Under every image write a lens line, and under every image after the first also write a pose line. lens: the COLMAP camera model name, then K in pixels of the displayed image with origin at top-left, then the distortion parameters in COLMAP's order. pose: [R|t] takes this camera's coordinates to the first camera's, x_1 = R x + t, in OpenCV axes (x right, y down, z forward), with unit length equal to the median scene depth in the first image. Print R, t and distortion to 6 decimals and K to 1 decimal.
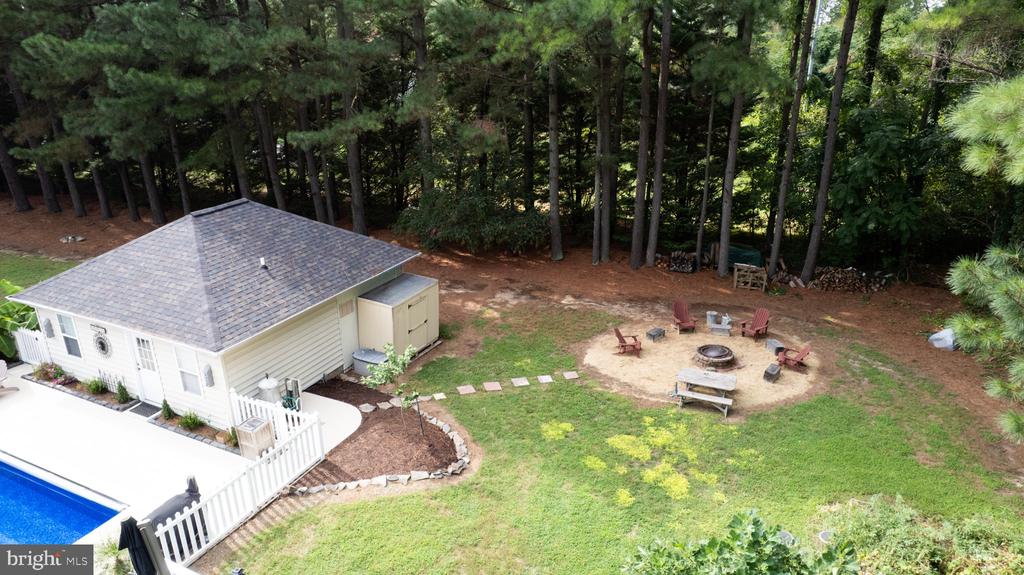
lens RADIAL K [[666.1, 0, 508.7], [0, 666.1, 291.2], [0, 0, 1]] dist [-0.085690, 0.079118]
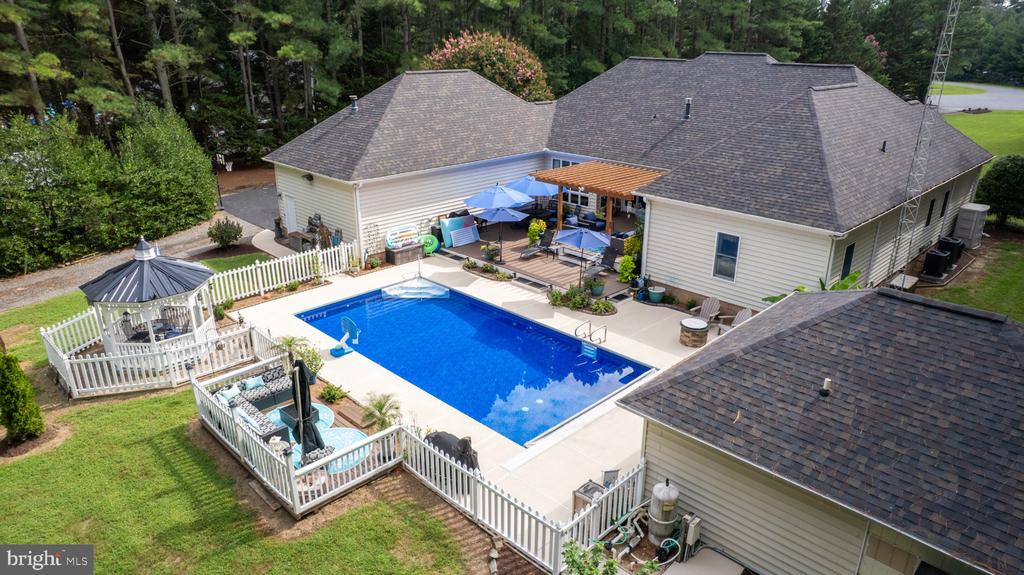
lens RADIAL K [[666.1, 0, 508.7], [0, 666.1, 291.2], [0, 0, 1]] dist [-0.085690, 0.079118]
pose [[-0.326835, 0.348799, -0.878361, 0.242120], [-0.334800, 0.826398, 0.452742, -0.289951], [0.883792, 0.442047, -0.153318, 0.749983]]
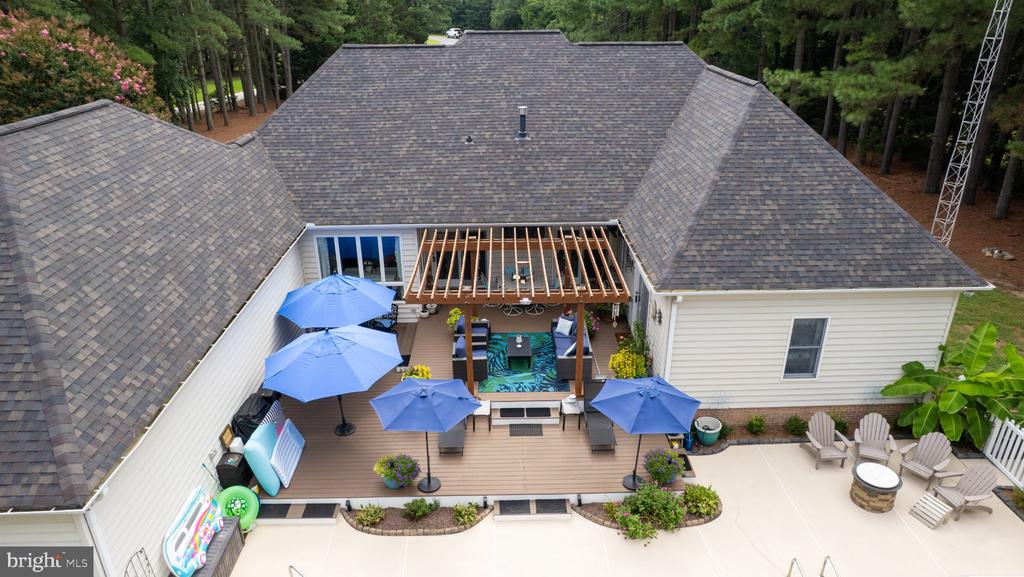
lens RADIAL K [[678.9, 0, 512.0], [0, 678.9, 288.5], [0, 0, 1]] dist [-0.087889, 0.081992]
pose [[0.465271, 0.365191, -0.806324, -0.487564], [-0.312173, 0.920095, 0.236586, -0.082747], [0.828294, 0.141636, 0.542097, 0.123270]]
